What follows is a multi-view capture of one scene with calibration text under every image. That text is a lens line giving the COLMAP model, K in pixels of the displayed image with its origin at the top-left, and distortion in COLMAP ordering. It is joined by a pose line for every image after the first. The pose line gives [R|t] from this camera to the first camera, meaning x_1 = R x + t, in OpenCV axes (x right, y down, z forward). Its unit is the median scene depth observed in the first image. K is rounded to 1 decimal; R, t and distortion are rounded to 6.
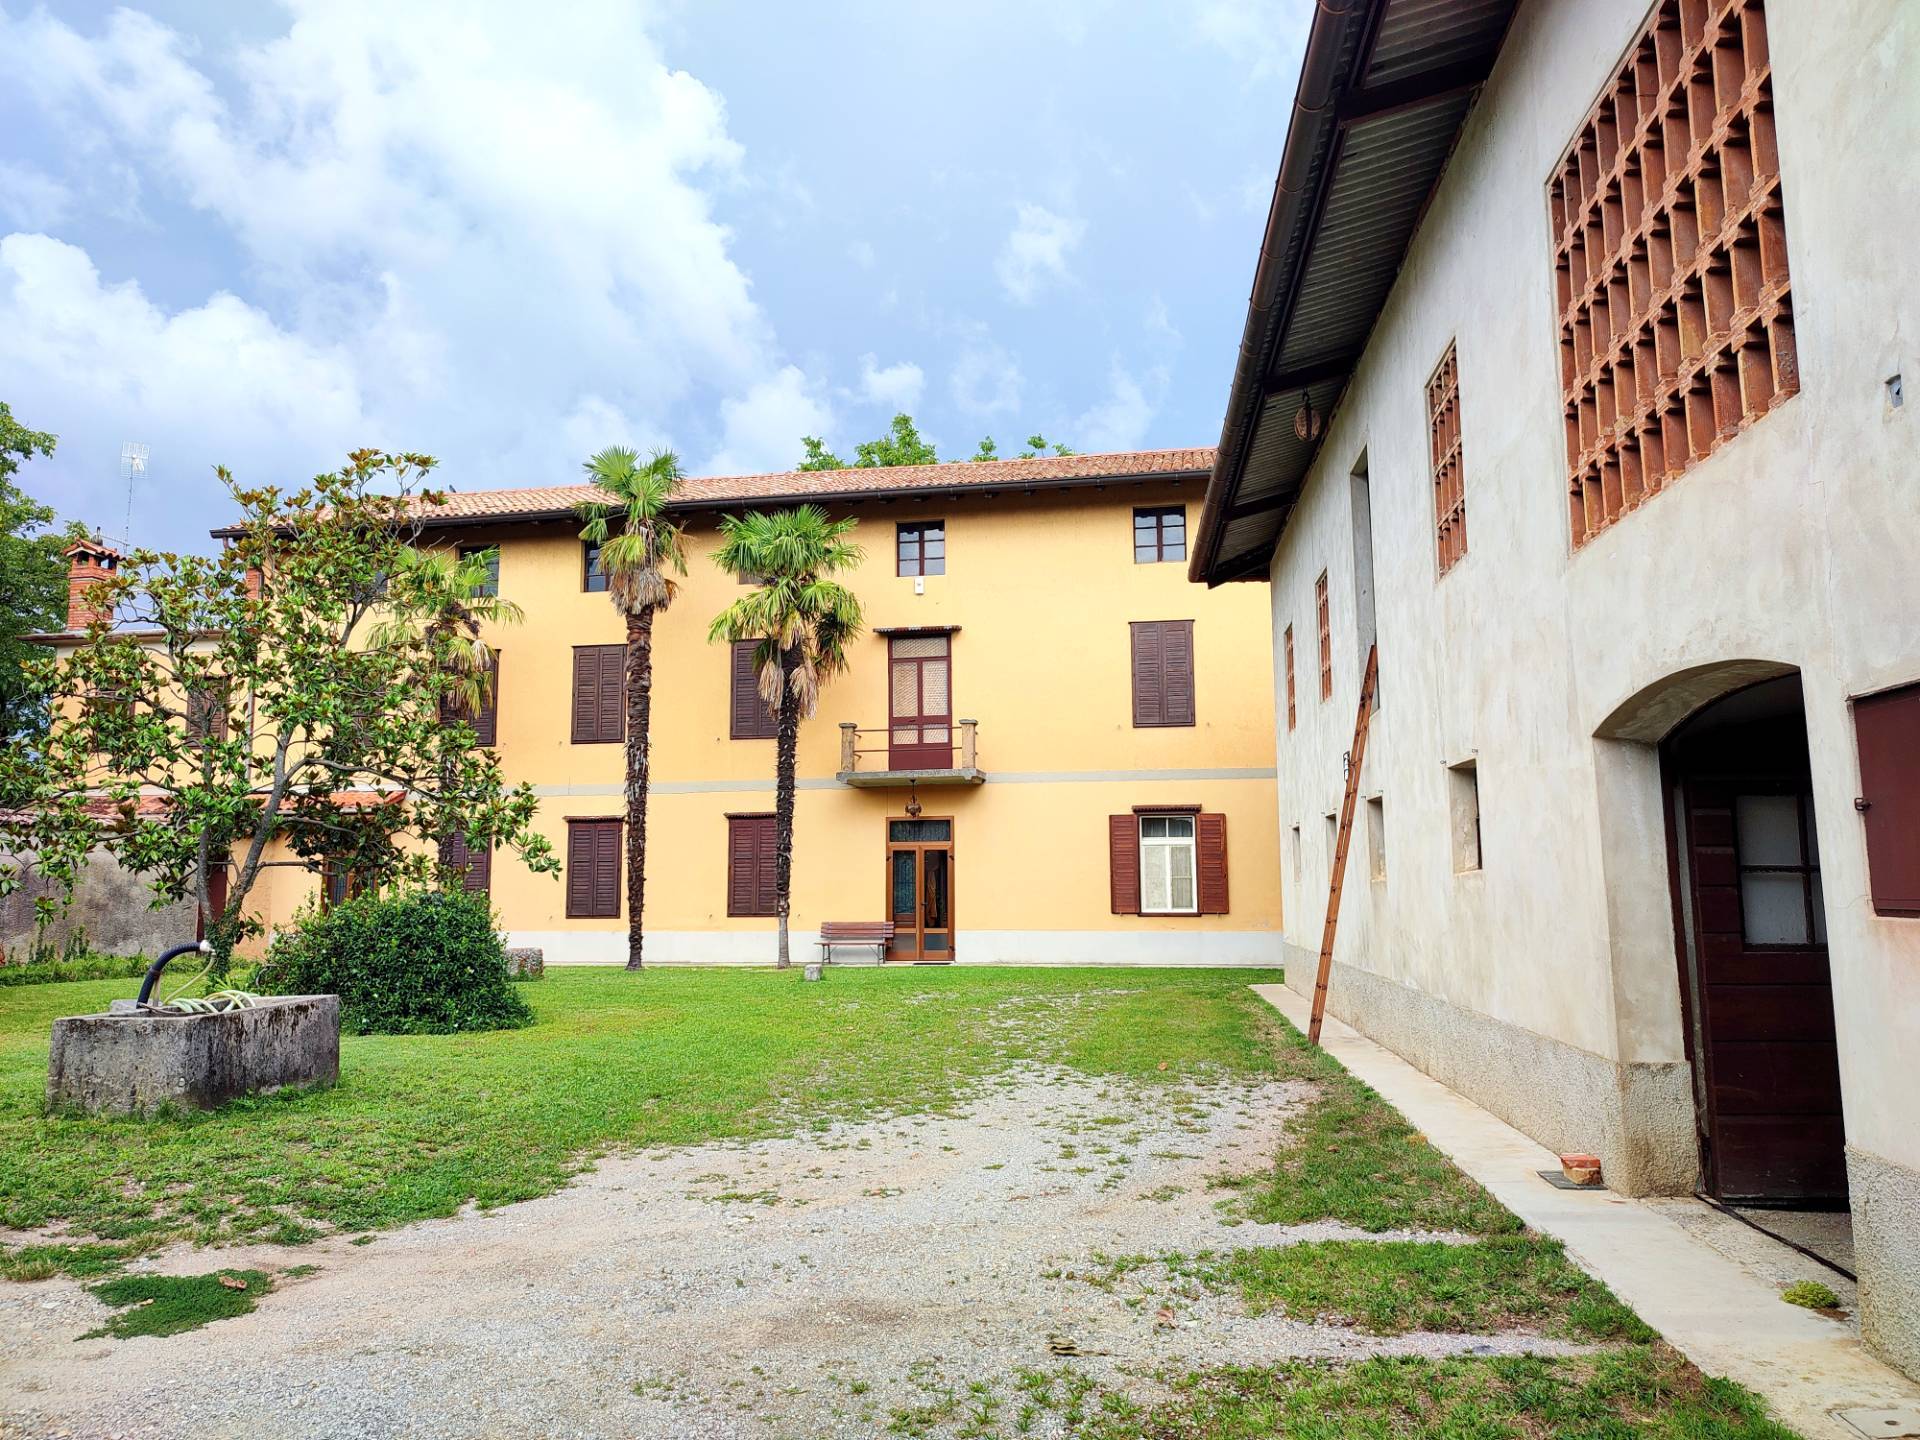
lens RADIAL K [[1371.0, 0, 960.0], [0, 1371.0, 720.0], [0, 0, 1]] dist [0.000087, -0.001910]
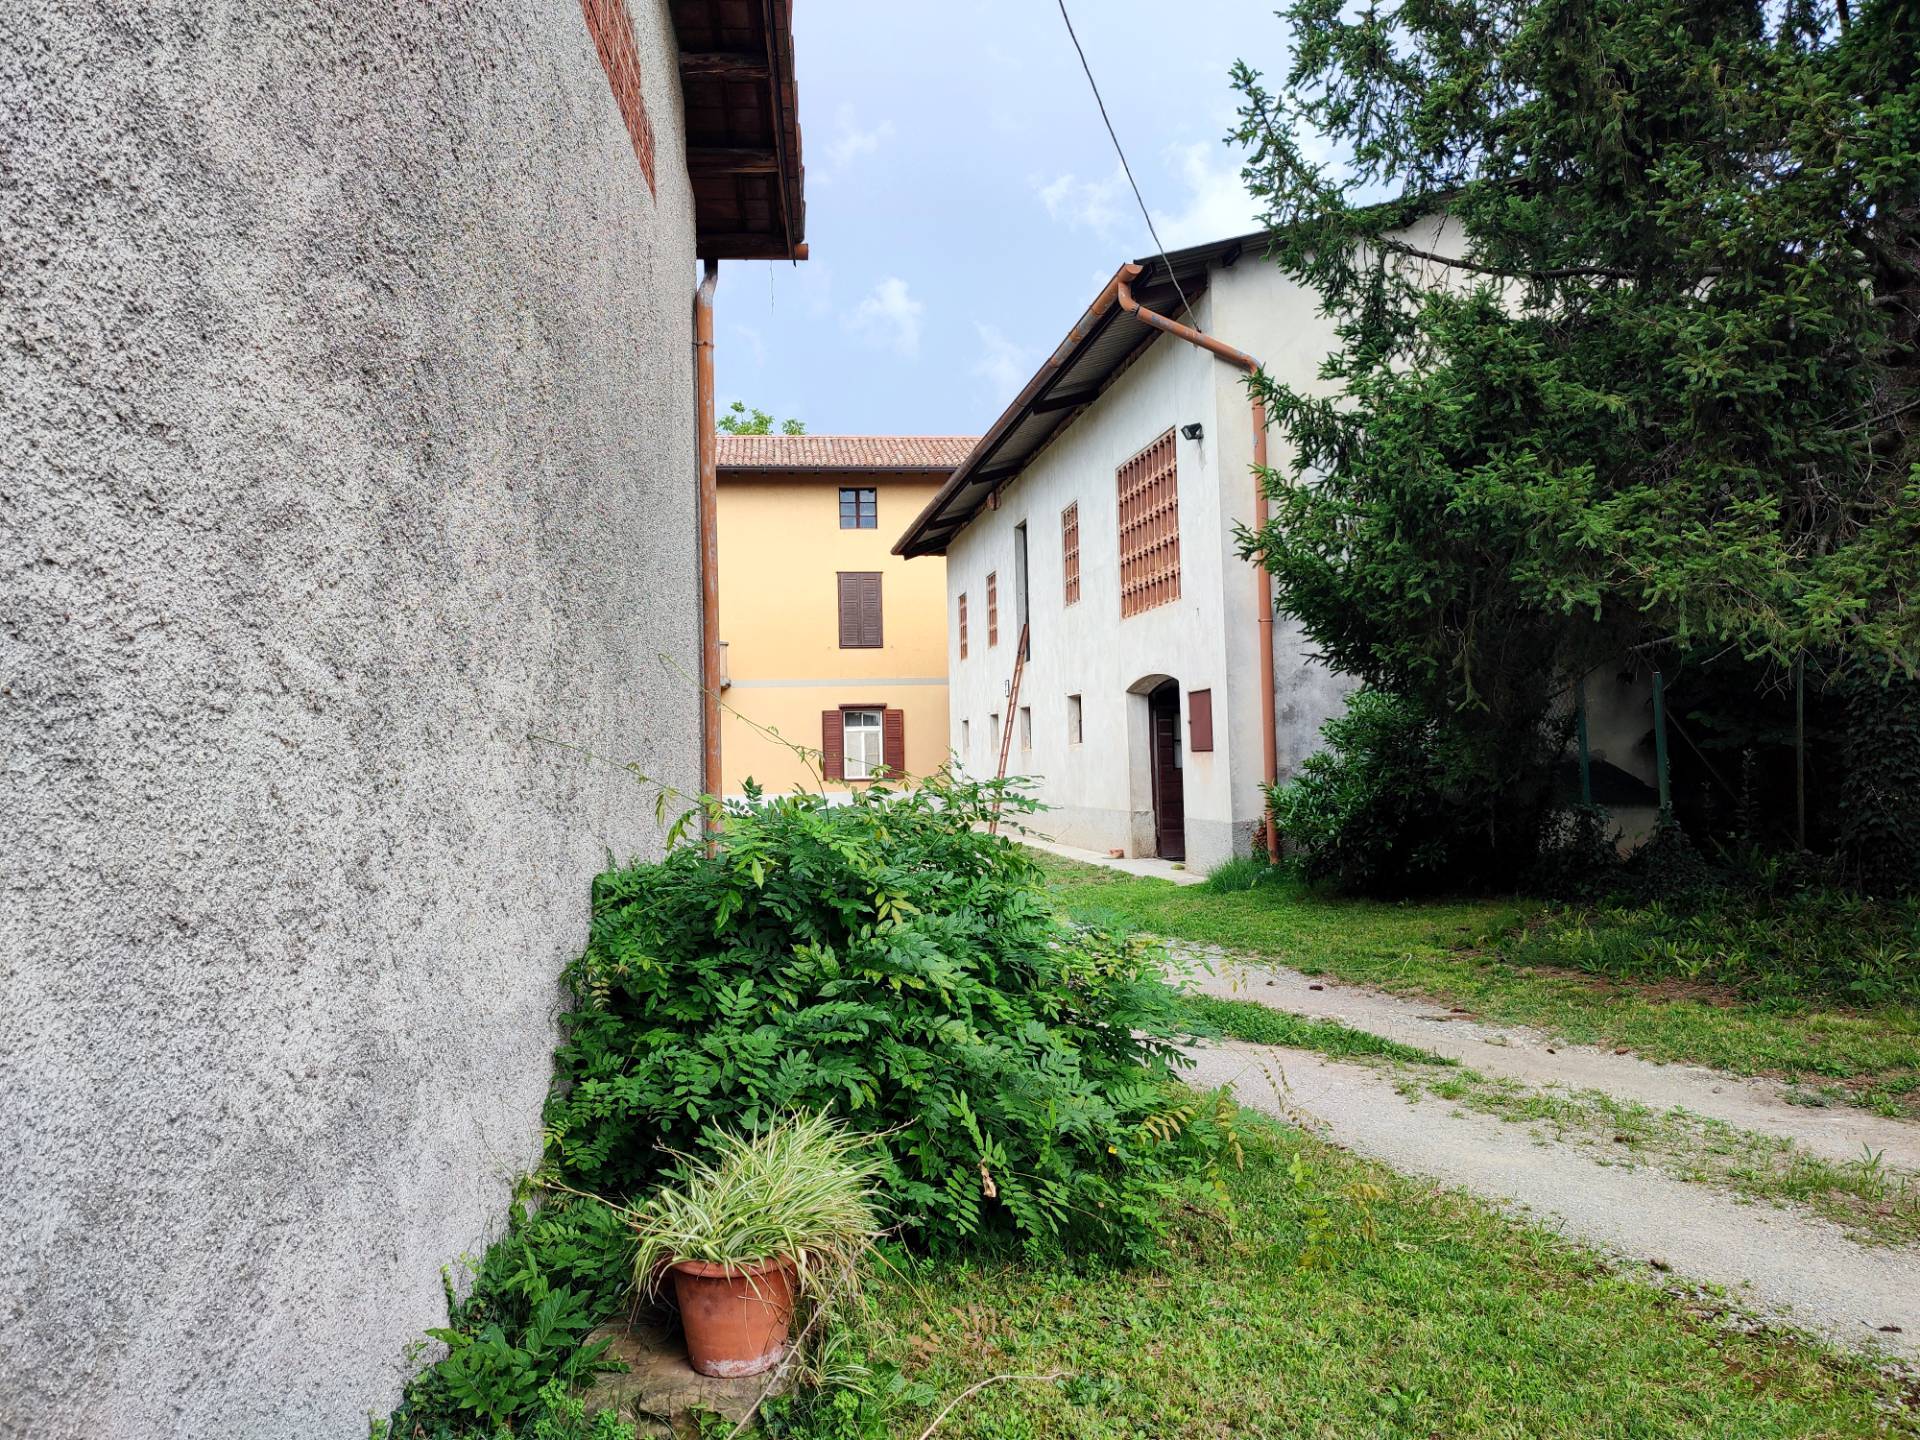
lens RADIAL K [[1371.0, 0, 960.0], [0, 1371.0, 720.0], [0, 0, 1]] dist [0.000087, -0.001910]
pose [[0.957609, -0.002875, 0.288057, -0.198224], [-0.021071, 0.996573, 0.079995, -0.045139], [-0.287299, -0.082674, 0.954266, -0.469074]]
